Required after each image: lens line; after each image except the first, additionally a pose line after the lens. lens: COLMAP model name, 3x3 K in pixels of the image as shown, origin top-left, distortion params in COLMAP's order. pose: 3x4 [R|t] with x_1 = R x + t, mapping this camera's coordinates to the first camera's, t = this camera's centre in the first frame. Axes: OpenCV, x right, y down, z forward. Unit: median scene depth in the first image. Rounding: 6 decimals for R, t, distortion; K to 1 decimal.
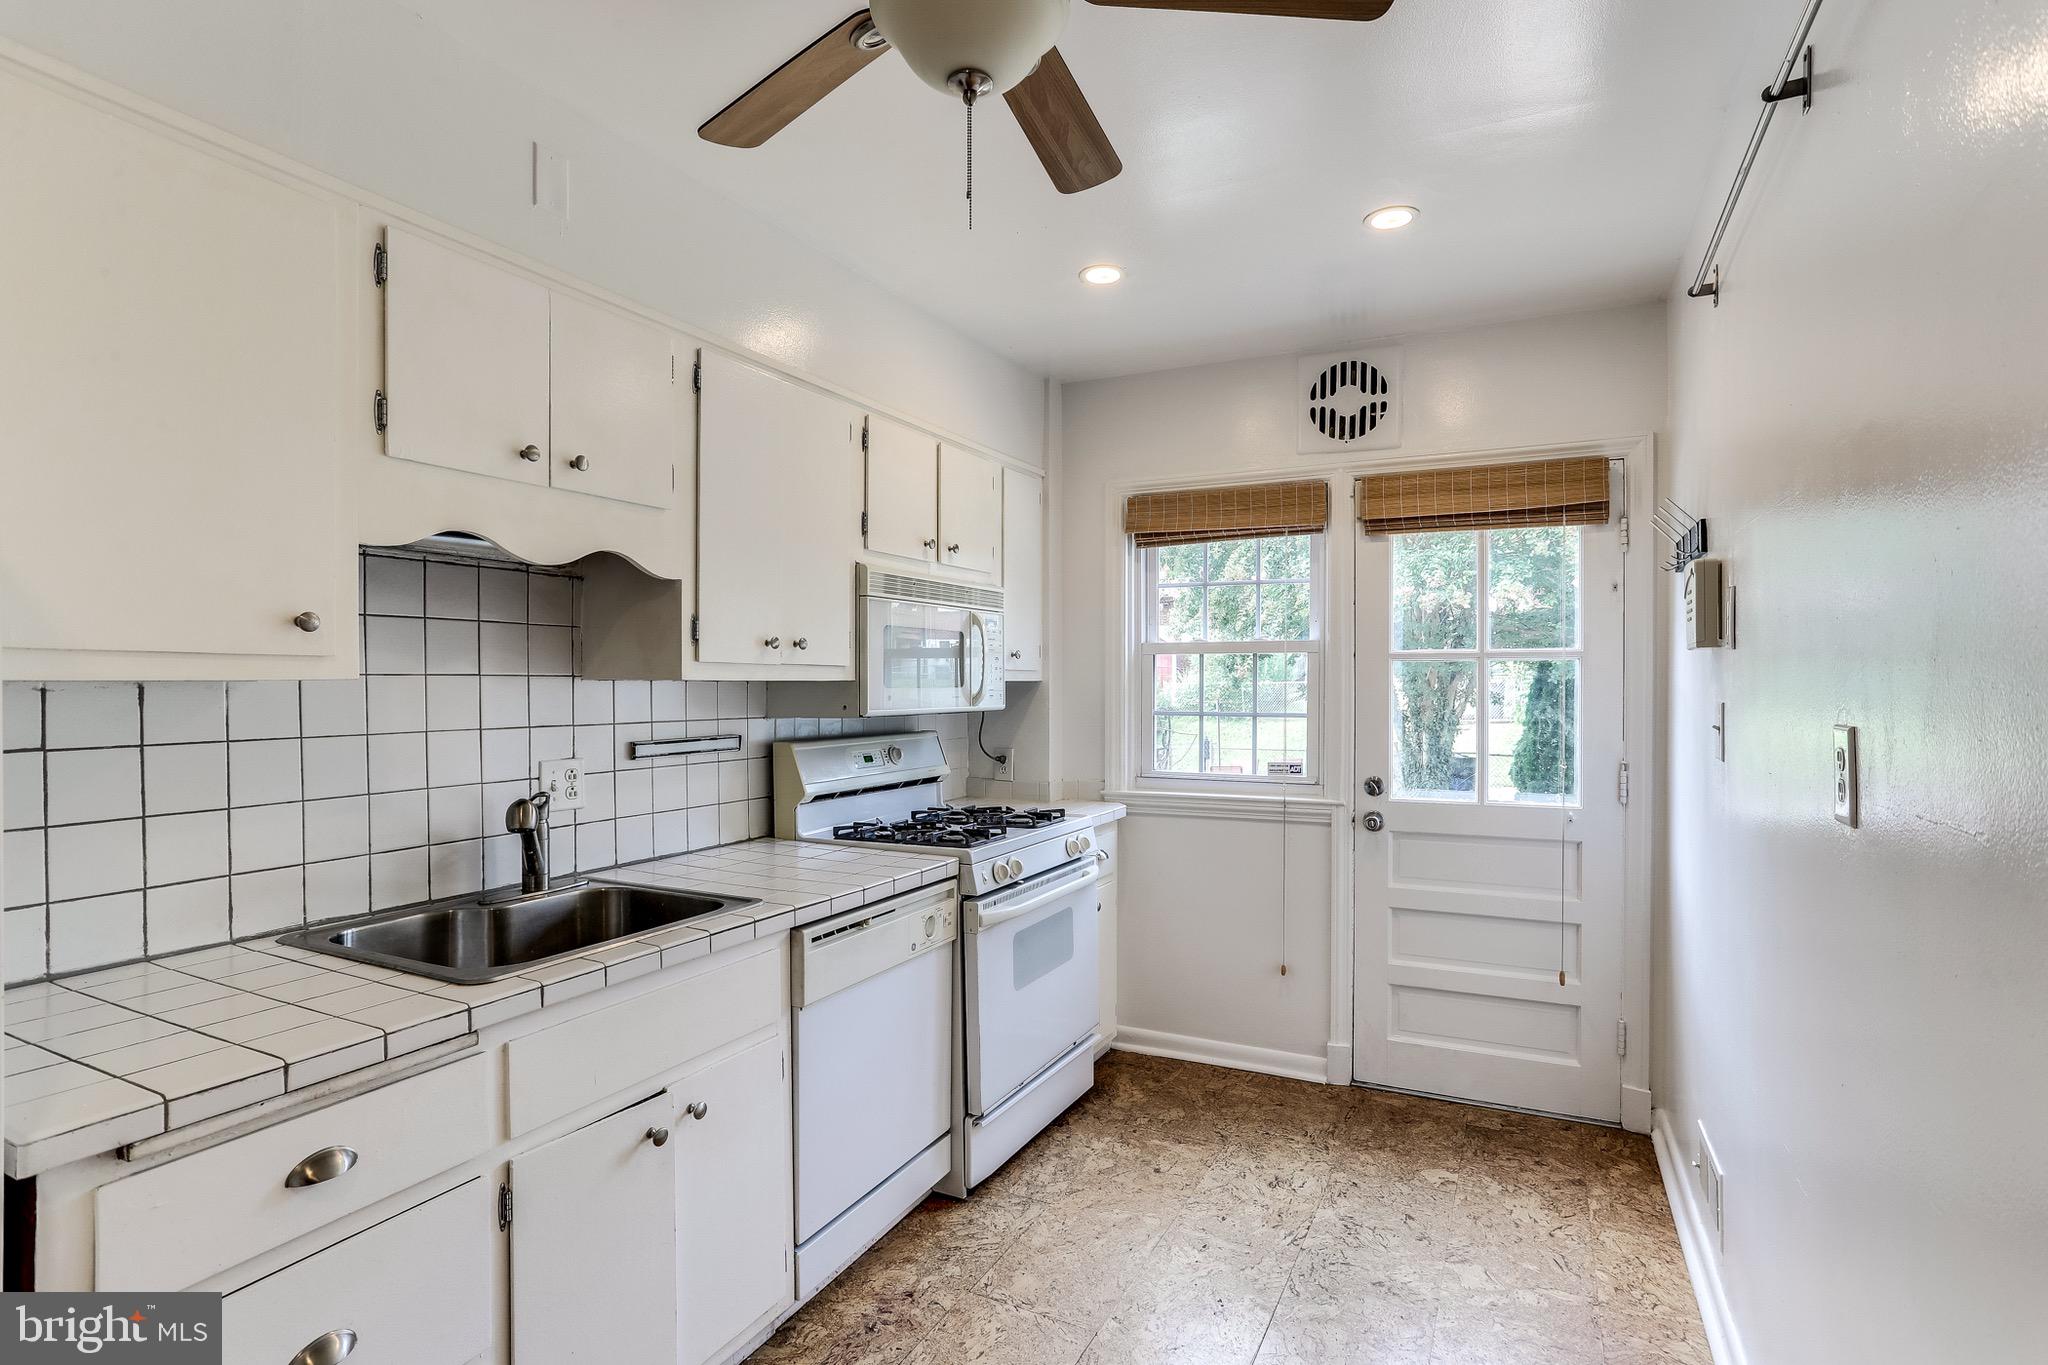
lens RADIAL K [[997.3, 0, 1034.2], [0, 997.3, 688.7], [0, 0, 1]] dist [-0.037456, 0.024124]
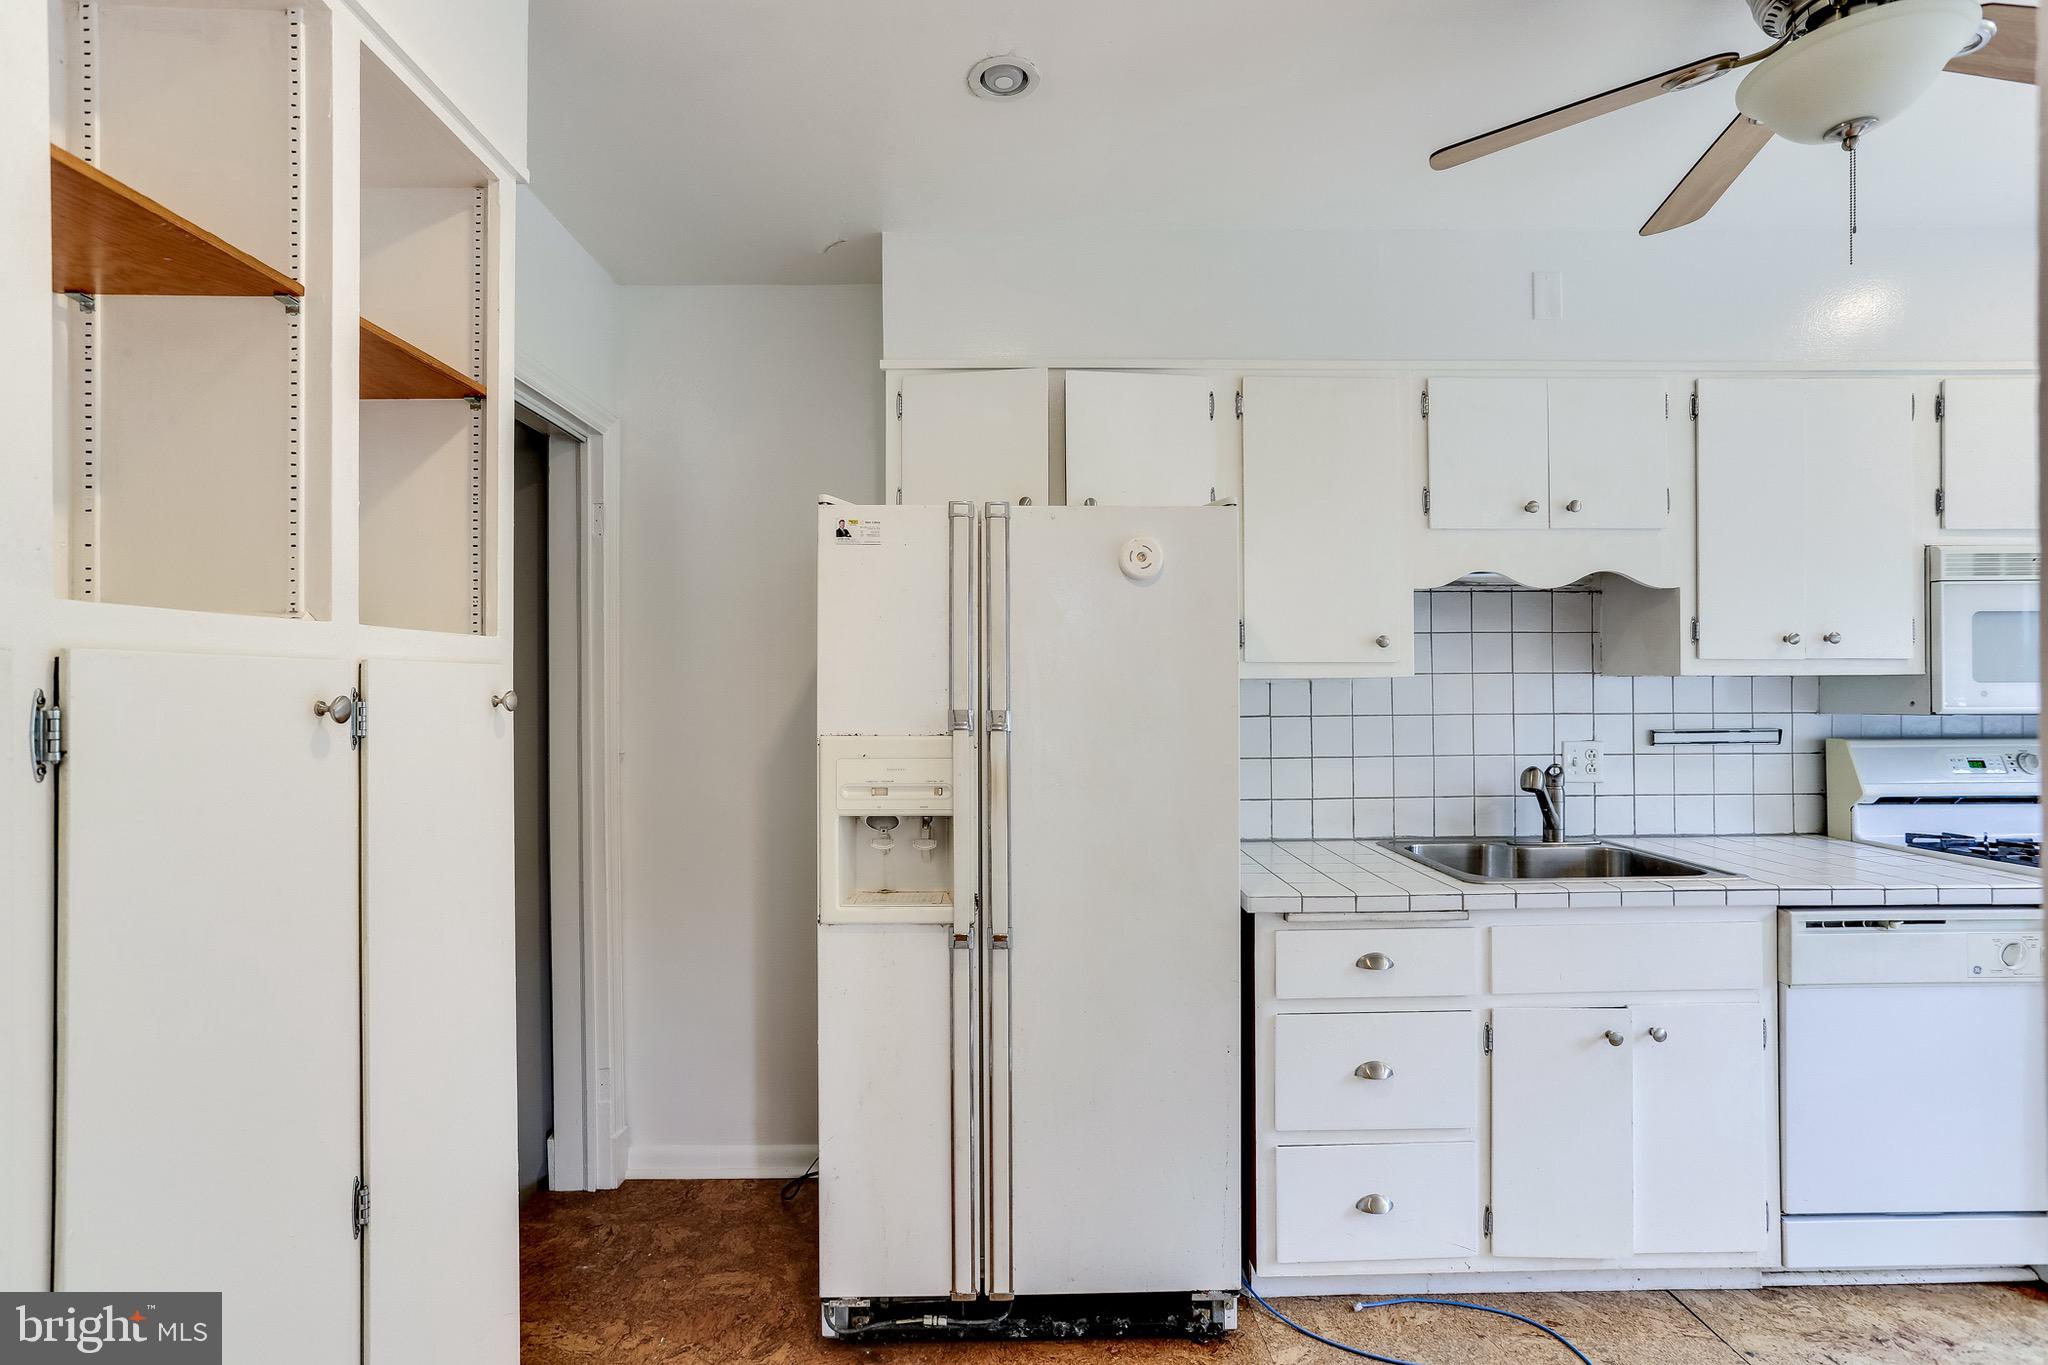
lens RADIAL K [[997.3, 0, 1006.3], [0, 997.3, 681.9], [0, 0, 1]] dist [-0.037456, 0.024124]
pose [[0.463658, -0.002020, -0.886012, 0.305295], [-0.000896, 0.999996, -0.002749, 0.002631], [0.886014, 0.002069, 0.463655, -0.221558]]
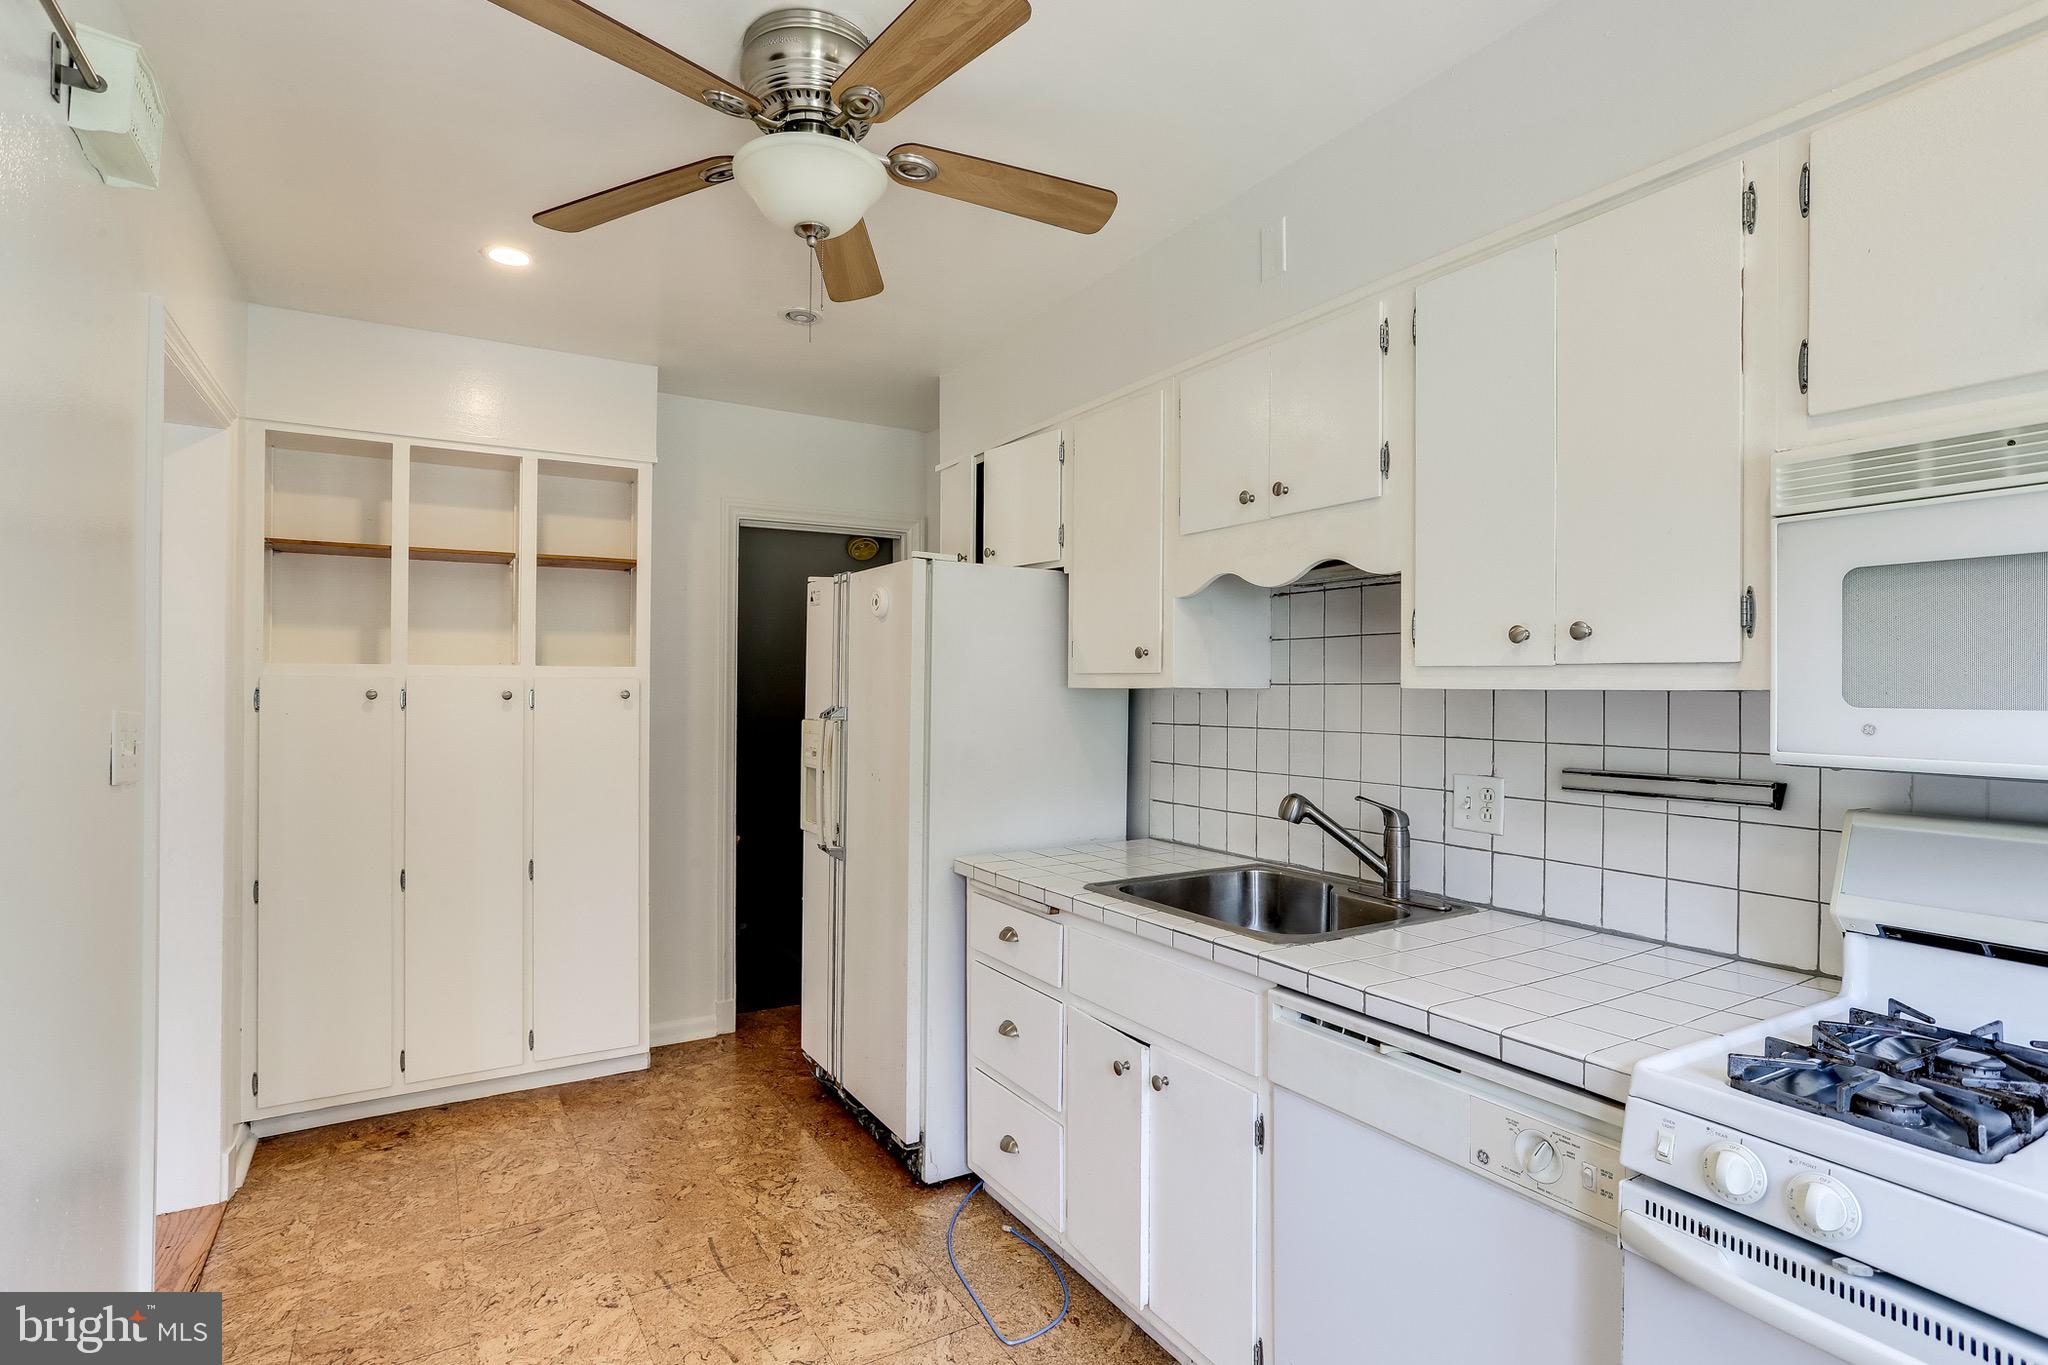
lens RADIAL K [[997.3, 0, 1008.2], [0, 997.3, 685.3], [0, 0, 1]] dist [-0.037456, 0.024124]
pose [[-0.531704, -0.003529, -0.846923, 0.582061], [-0.009715, 0.999951, 0.001933, -0.010335], [0.846875, 0.009256, -0.531712, 1.237224]]
